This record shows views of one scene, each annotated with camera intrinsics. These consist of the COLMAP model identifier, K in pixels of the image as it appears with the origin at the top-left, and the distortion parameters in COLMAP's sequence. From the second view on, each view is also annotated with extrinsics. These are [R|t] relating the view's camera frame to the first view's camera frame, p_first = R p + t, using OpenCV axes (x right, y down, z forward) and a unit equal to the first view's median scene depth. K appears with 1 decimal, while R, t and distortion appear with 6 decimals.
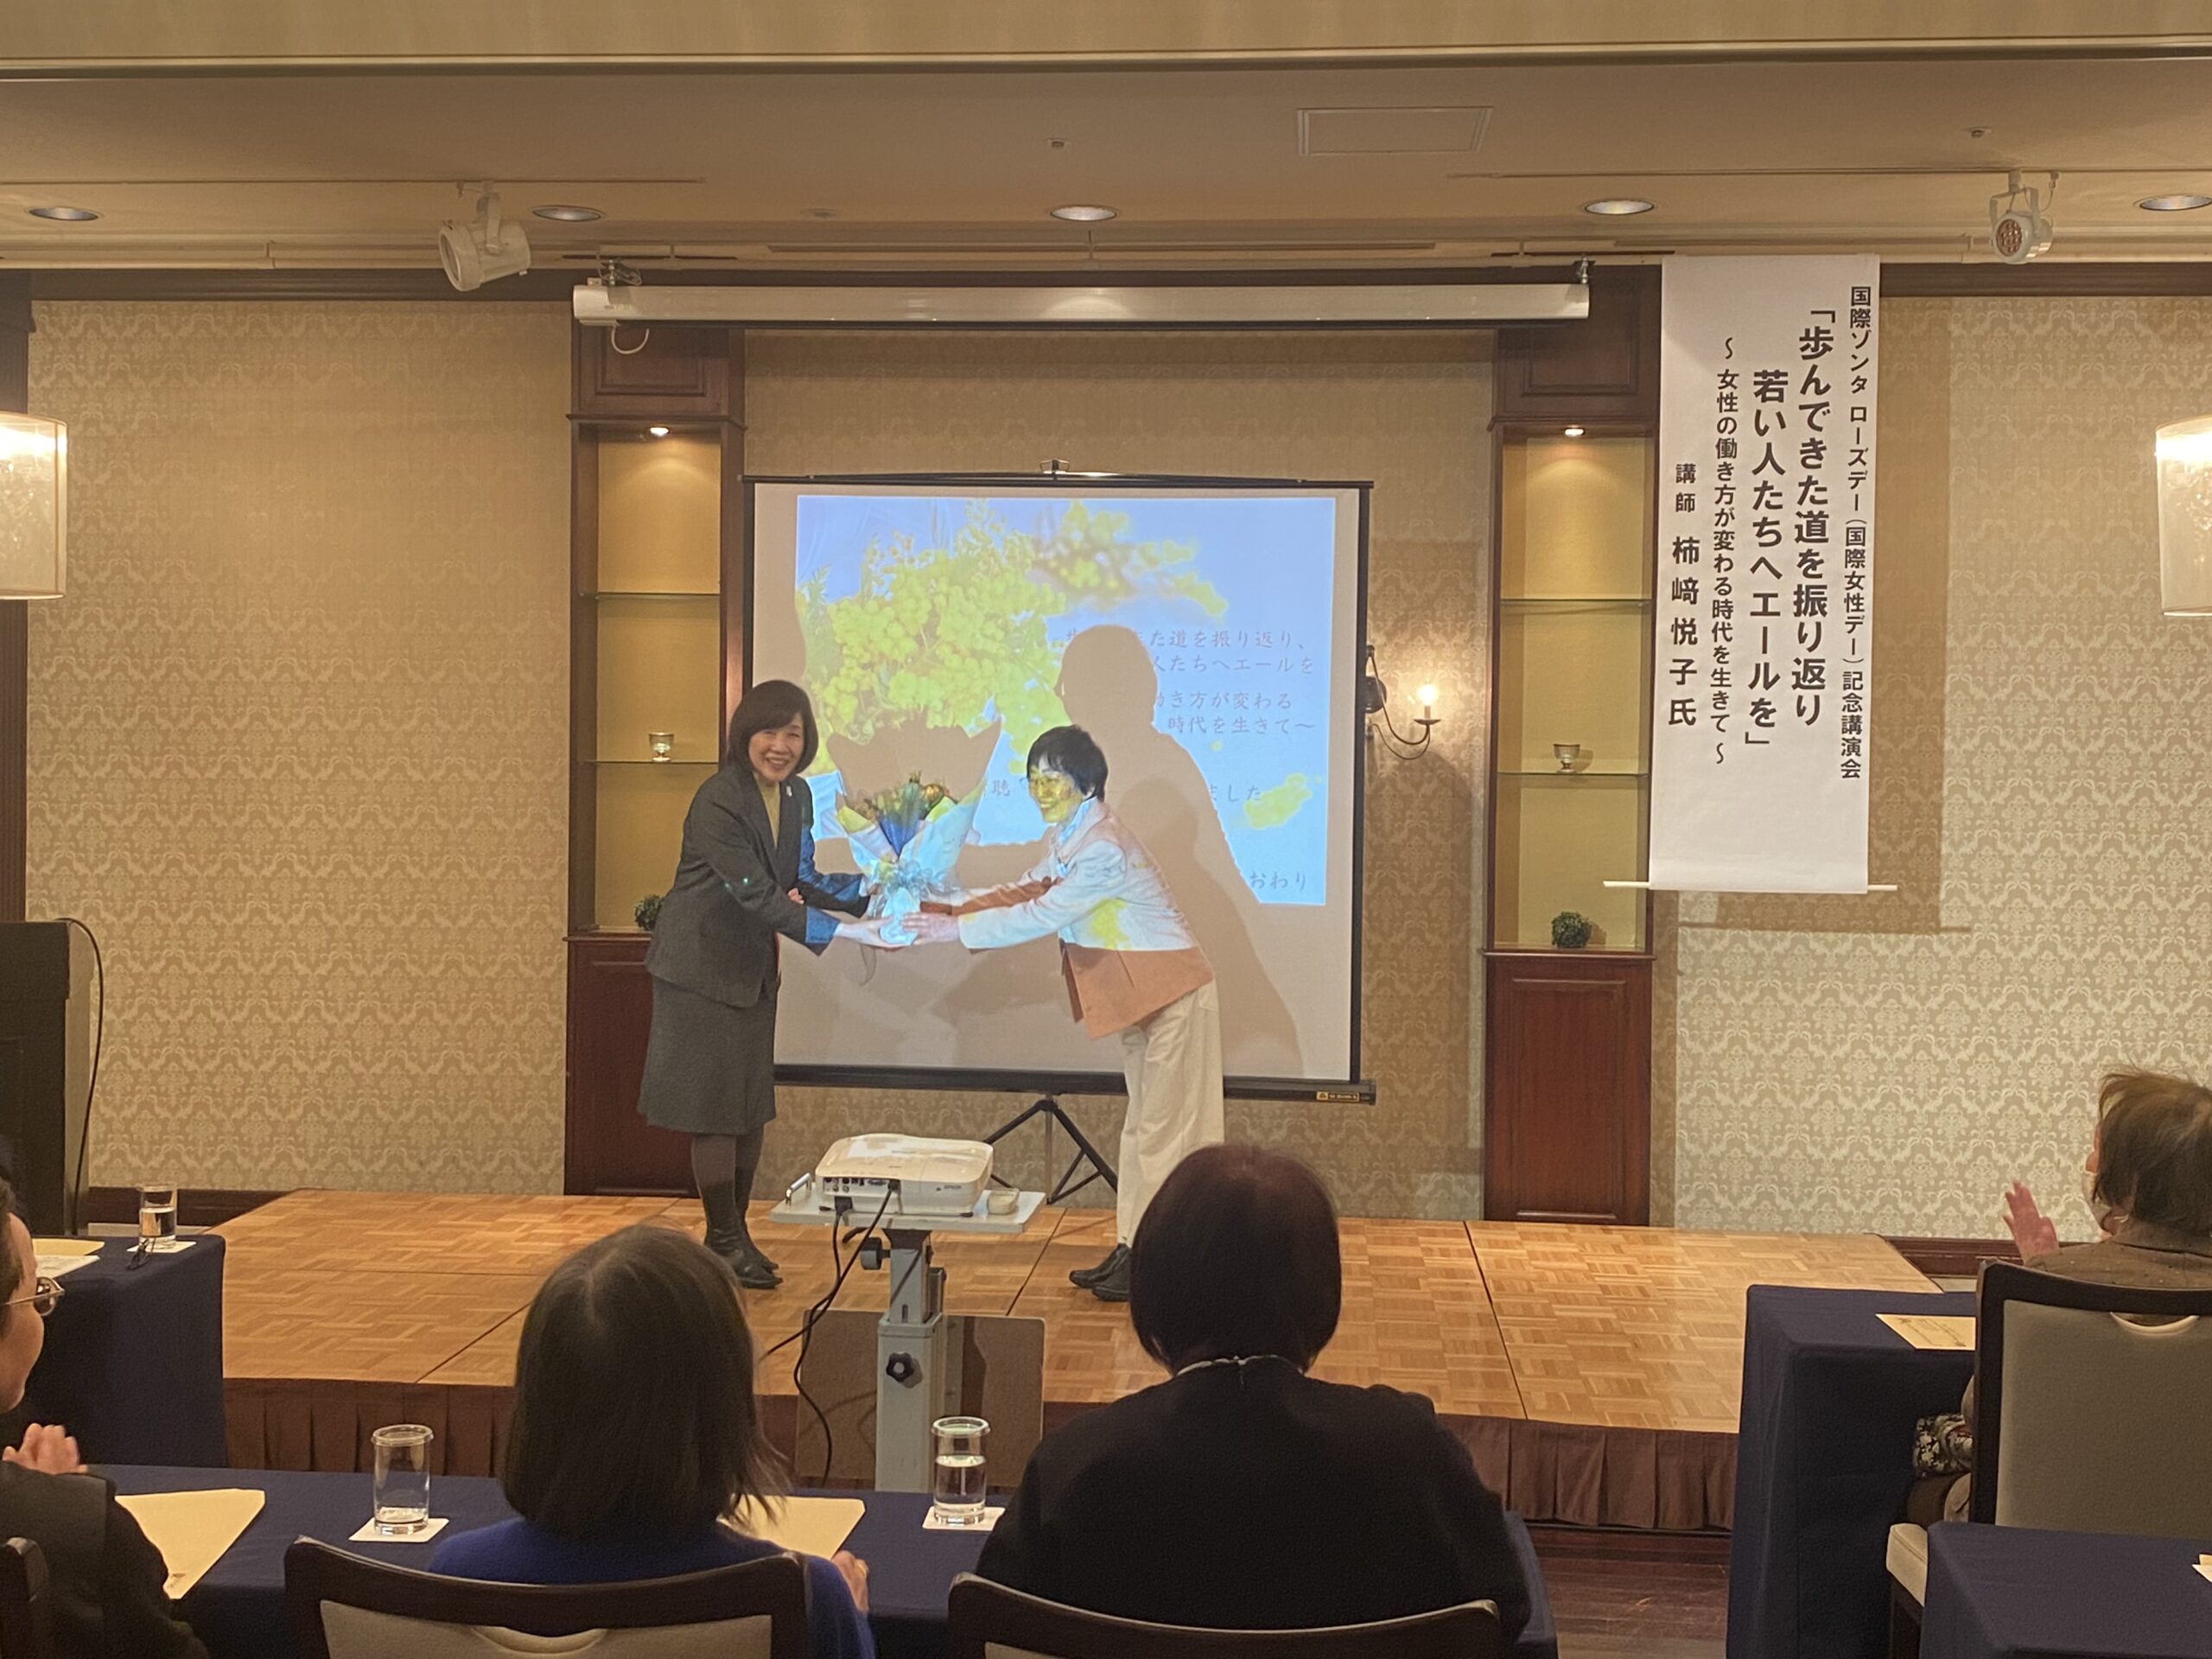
lens RADIAL K [[2643.3, 0, 1106.0], [0, 2643.3, 829.5], [0, 0, 1]] dist [0.266892, 0.007325]
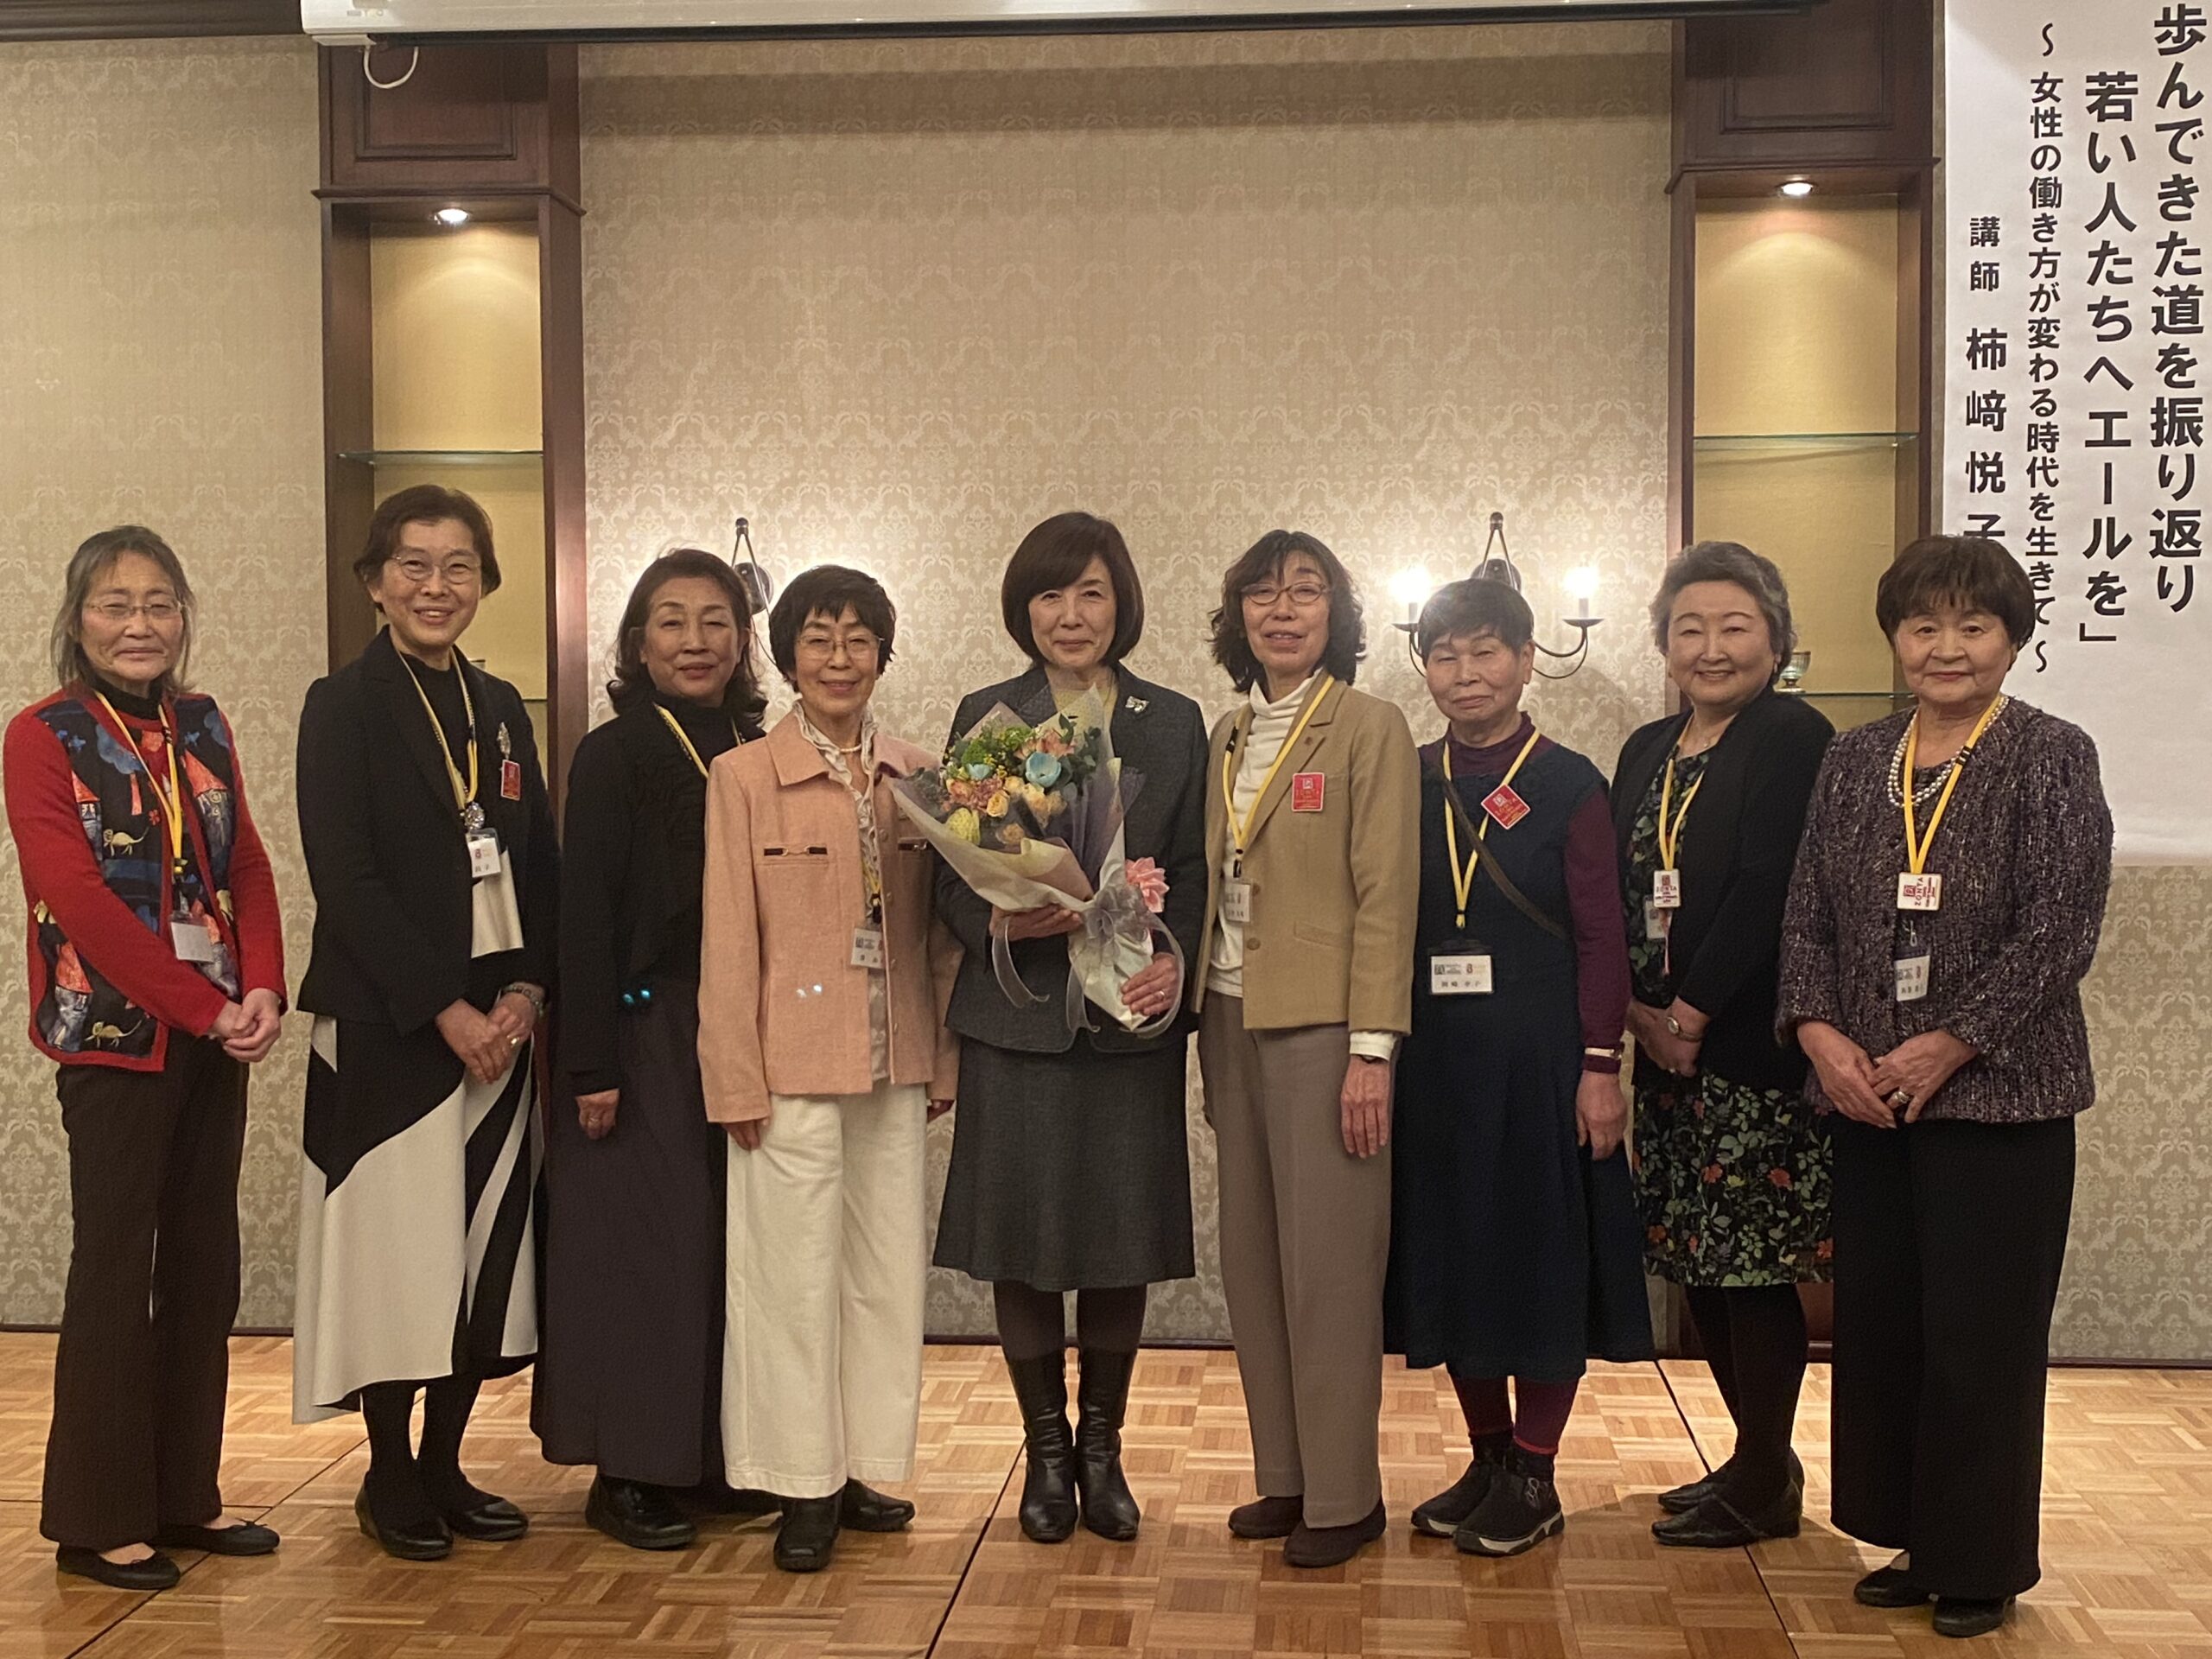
lens RADIAL K [[3107.5, 0, 1106.0], [0, 3107.5, 829.5], [0, 0, 1]] dist [0.124205, -0.024186]
pose [[0.999847, -0.015968, -0.007184, 0.003710], [0.016053, 0.999800, 0.011956, 0.001222], [0.006992, -0.012070, 0.999903, 0.225088]]
